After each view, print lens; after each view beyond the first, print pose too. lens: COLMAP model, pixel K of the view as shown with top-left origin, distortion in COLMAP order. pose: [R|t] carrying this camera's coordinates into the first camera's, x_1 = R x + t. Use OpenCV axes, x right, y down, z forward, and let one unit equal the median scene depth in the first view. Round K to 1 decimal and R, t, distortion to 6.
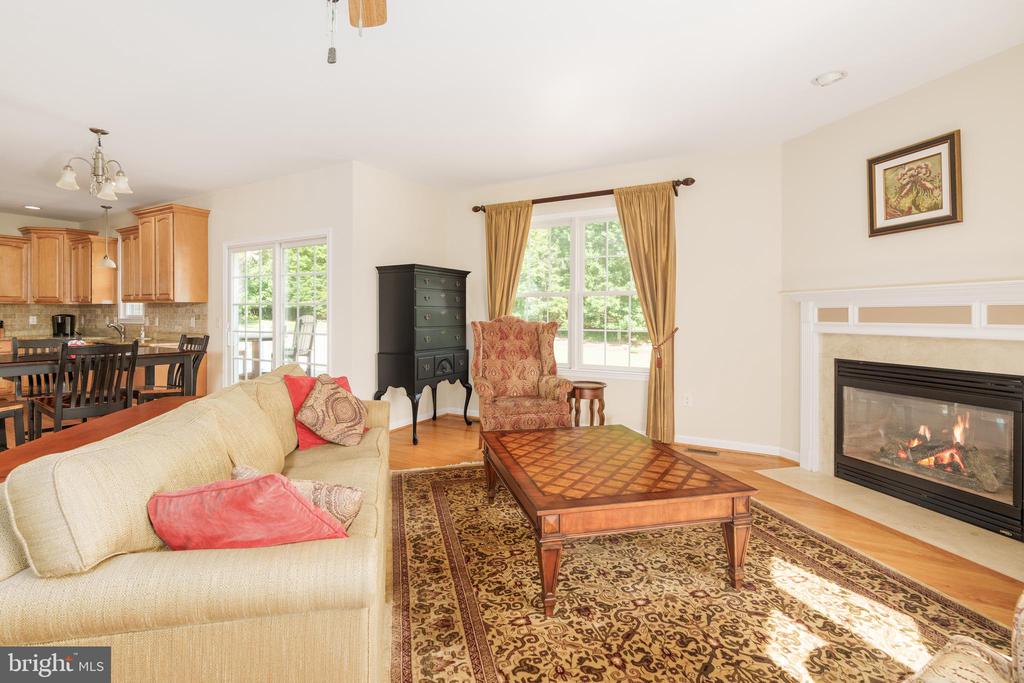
lens RADIAL K [[491.2, 0, 510.2], [0, 491.2, 315.0], [0, 0, 1]] dist [0.000128, 0.000311]
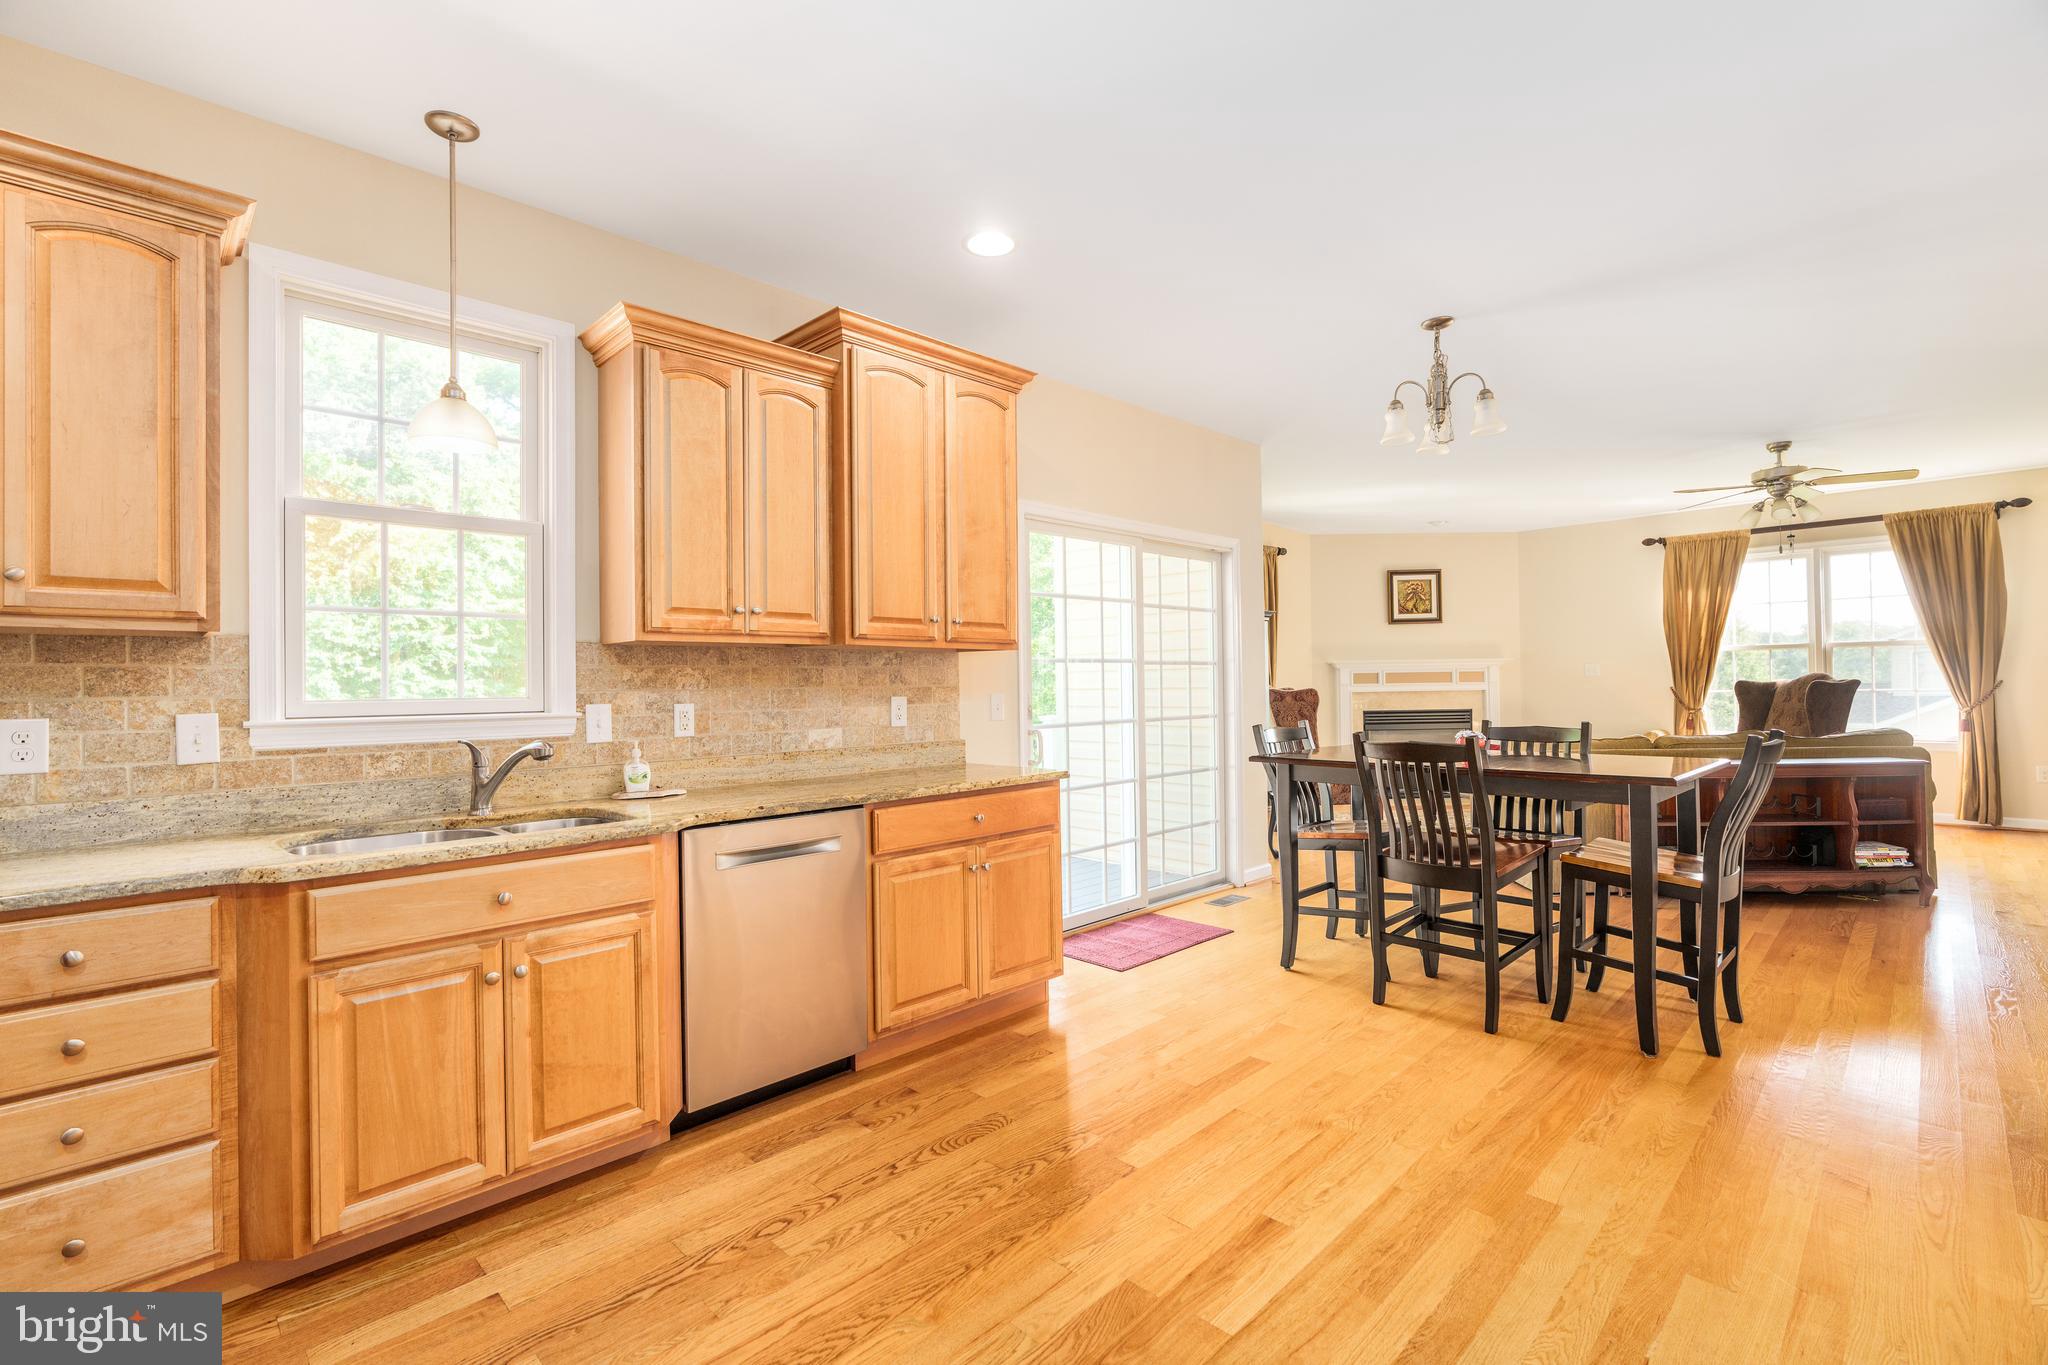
lens RADIAL K [[916.6, 0, 1024.0], [0, 916.6, 682.5], [0, 0, 1]] dist [-0.000702, 0.000577]
pose [[0.246477, -0.004294, 0.969139, -2.151395], [0.016171, 0.999869, 0.000318, -0.004914], [-0.969014, 0.015594, 0.246514, 1.379623]]
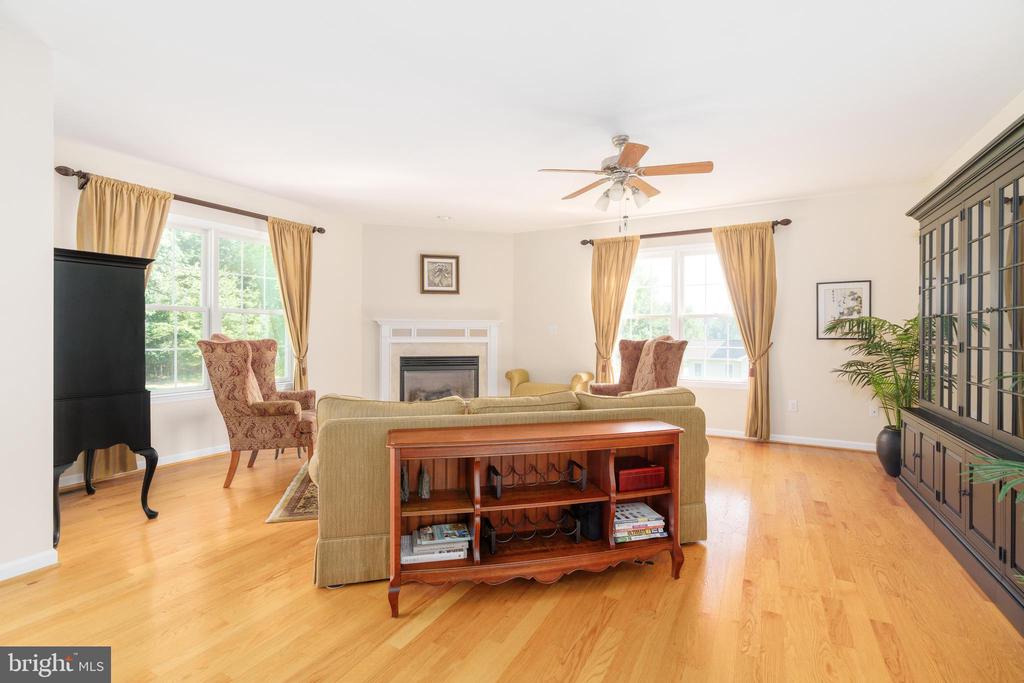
lens RADIAL K [[468.0, 0, 512.0], [0, 468.0, 341.5], [0, 0, 1]] dist [-0.001895, -0.000025]
pose [[-0.026859, -0.019755, 0.999444, -1.168230], [-0.003770, 0.999800, 0.019661, -0.003595], [-0.999632, -0.003240, -0.026928, 0.681916]]
